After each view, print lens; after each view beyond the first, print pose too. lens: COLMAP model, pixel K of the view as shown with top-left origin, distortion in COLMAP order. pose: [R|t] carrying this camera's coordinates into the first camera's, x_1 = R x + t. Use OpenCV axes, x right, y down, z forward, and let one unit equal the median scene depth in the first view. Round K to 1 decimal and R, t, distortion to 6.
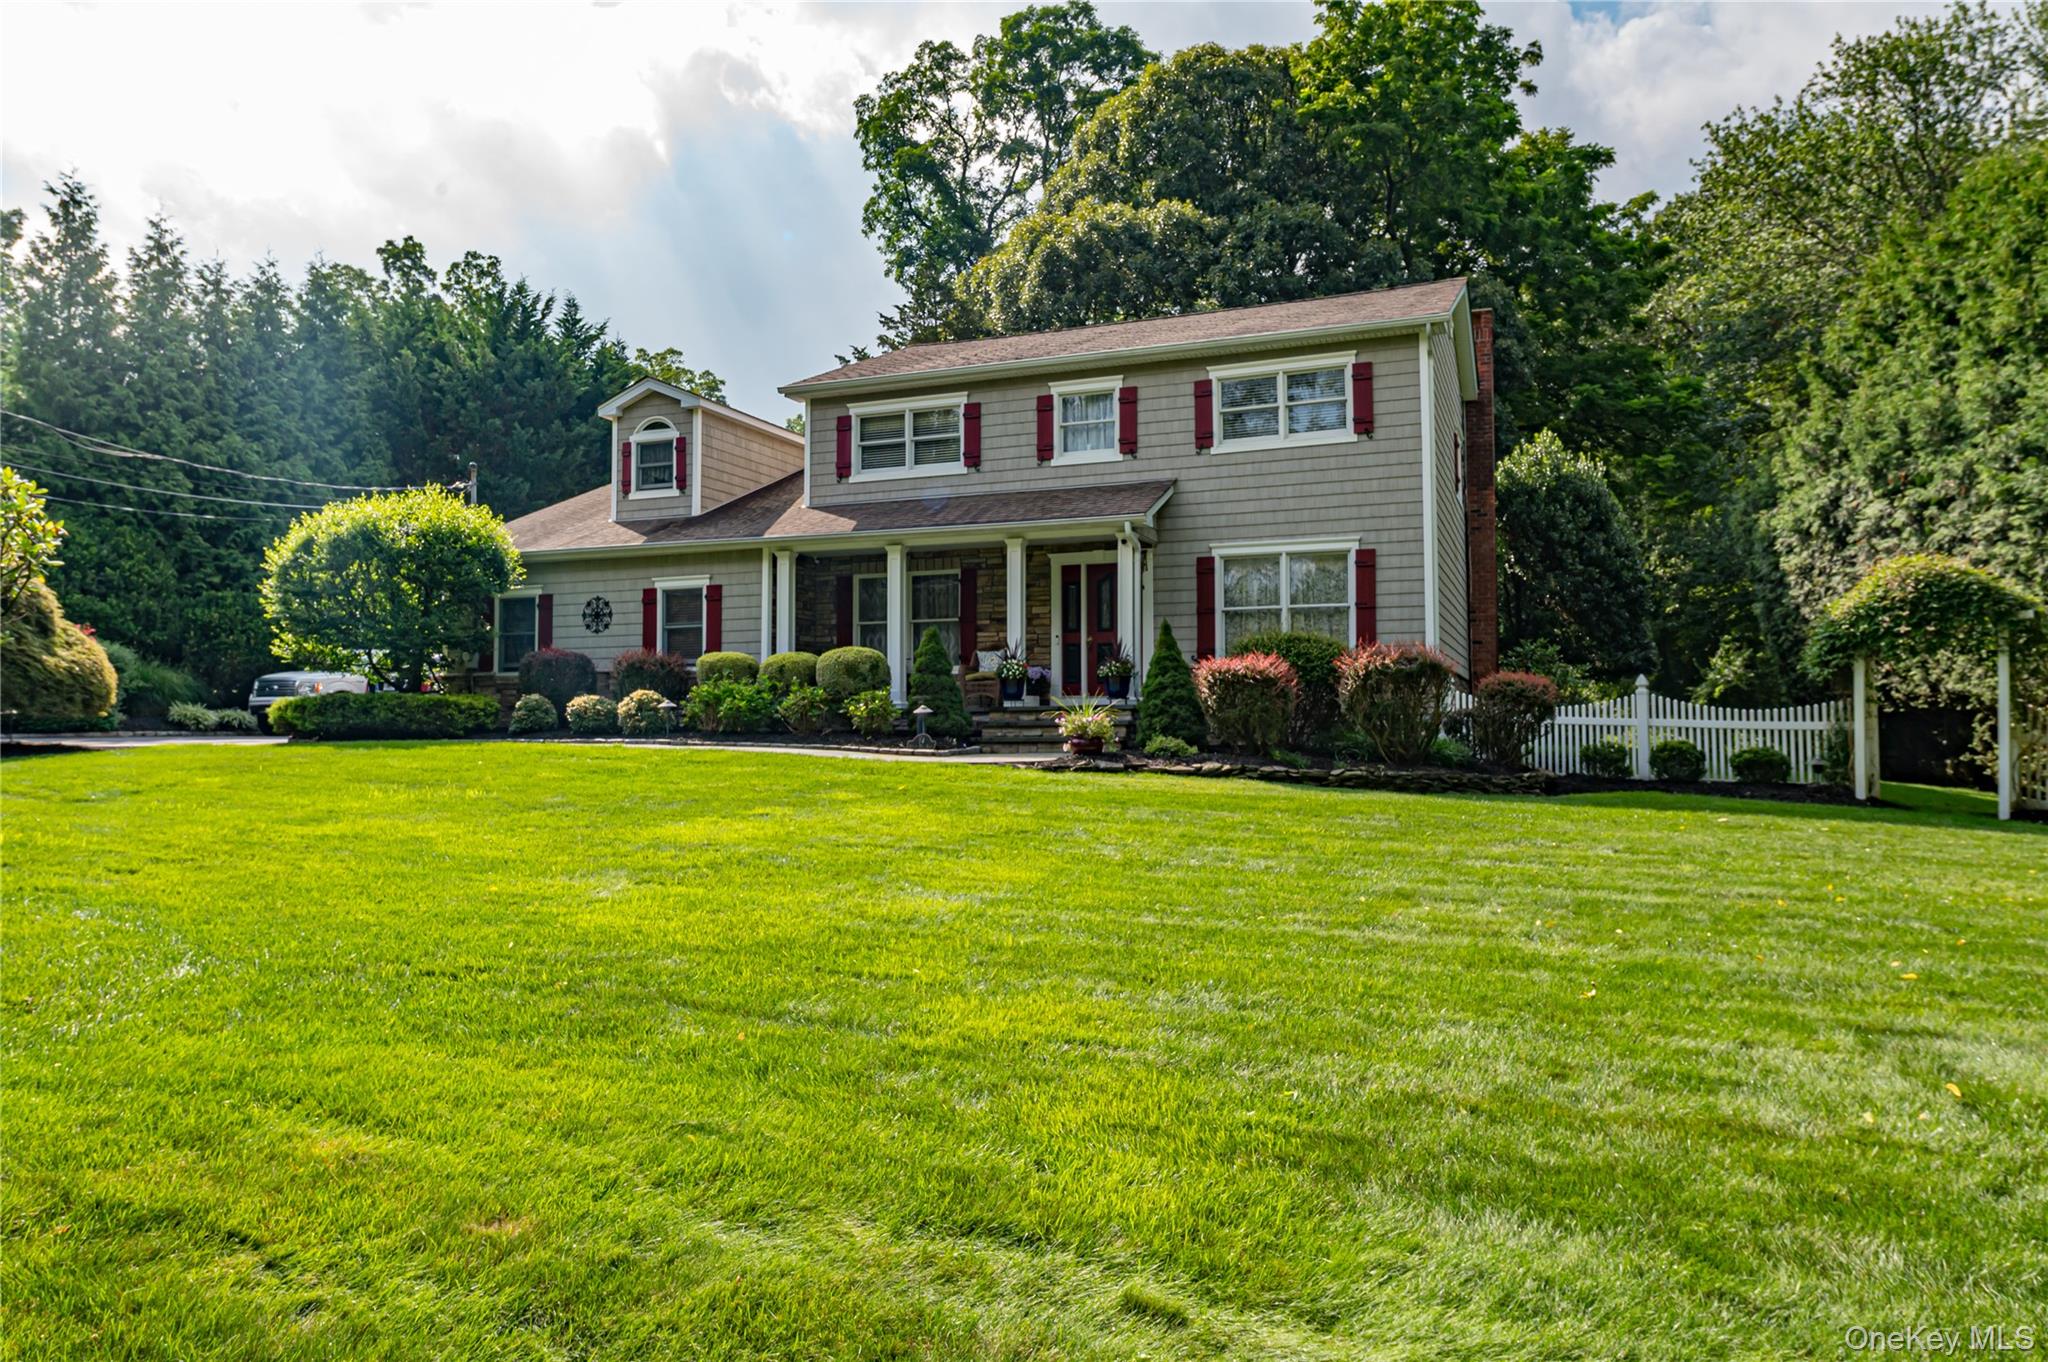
lens RADIAL K [[1352.9, 0, 1026.0], [0, 1352.9, 705.9], [0, 0, 1]] dist [0.006863, 0.003292]
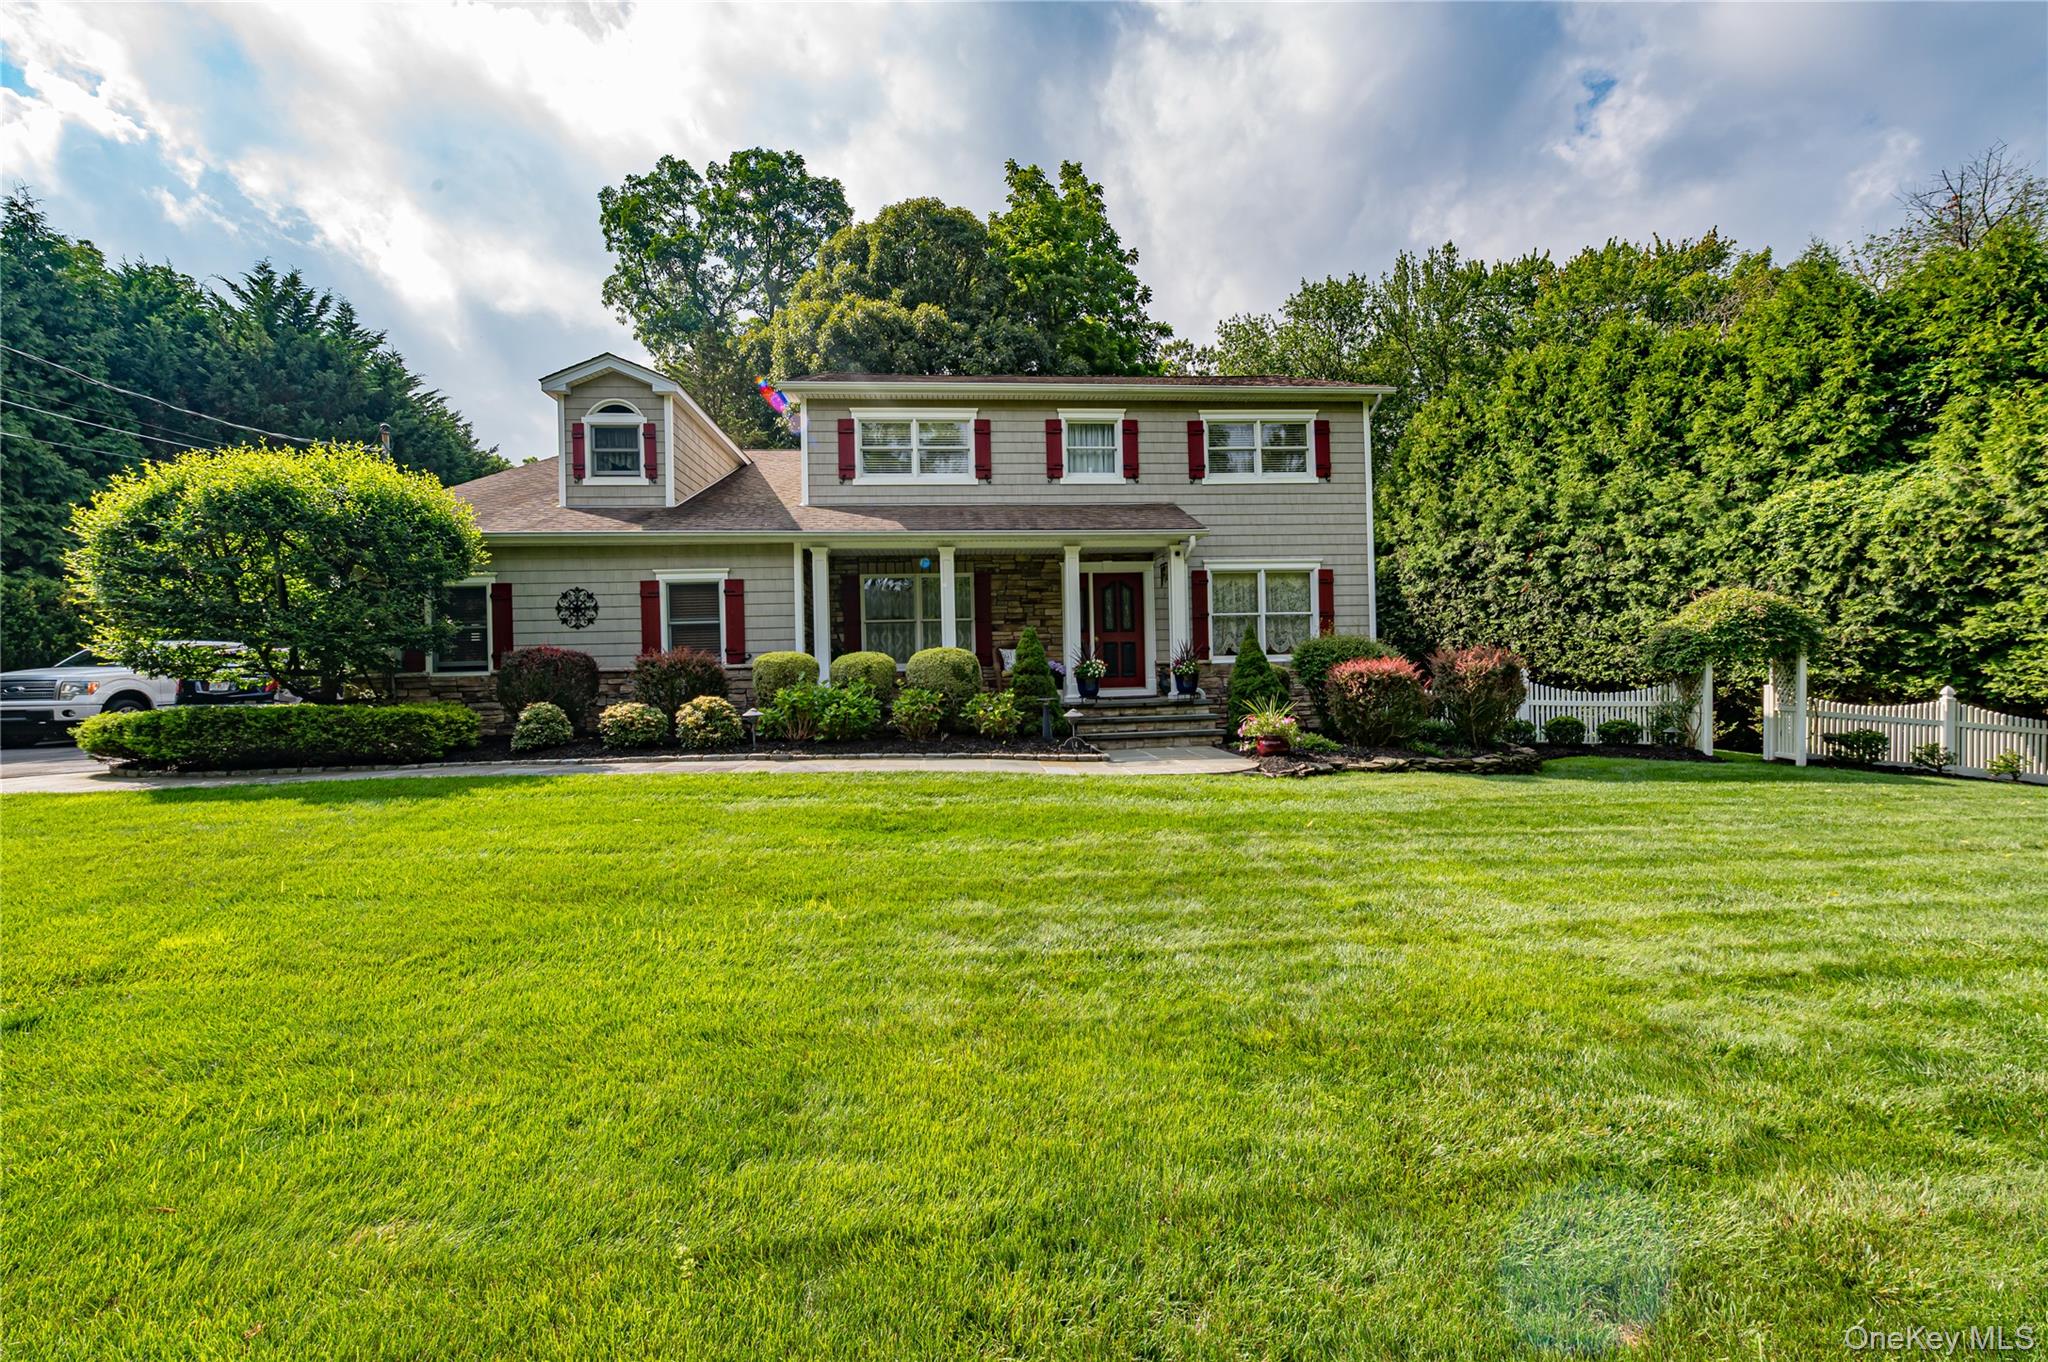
lens RADIAL K [[794.6, 0, 1019.2], [0, 794.6, 699.5], [0, 0, 1]] dist [-0.002940, -0.000372]
pose [[0.895447, -0.031583, 0.444047, -0.299960], [0.011656, 0.998802, 0.047536, -0.028908], [-0.445016, -0.037390, 0.894742, 0.403617]]
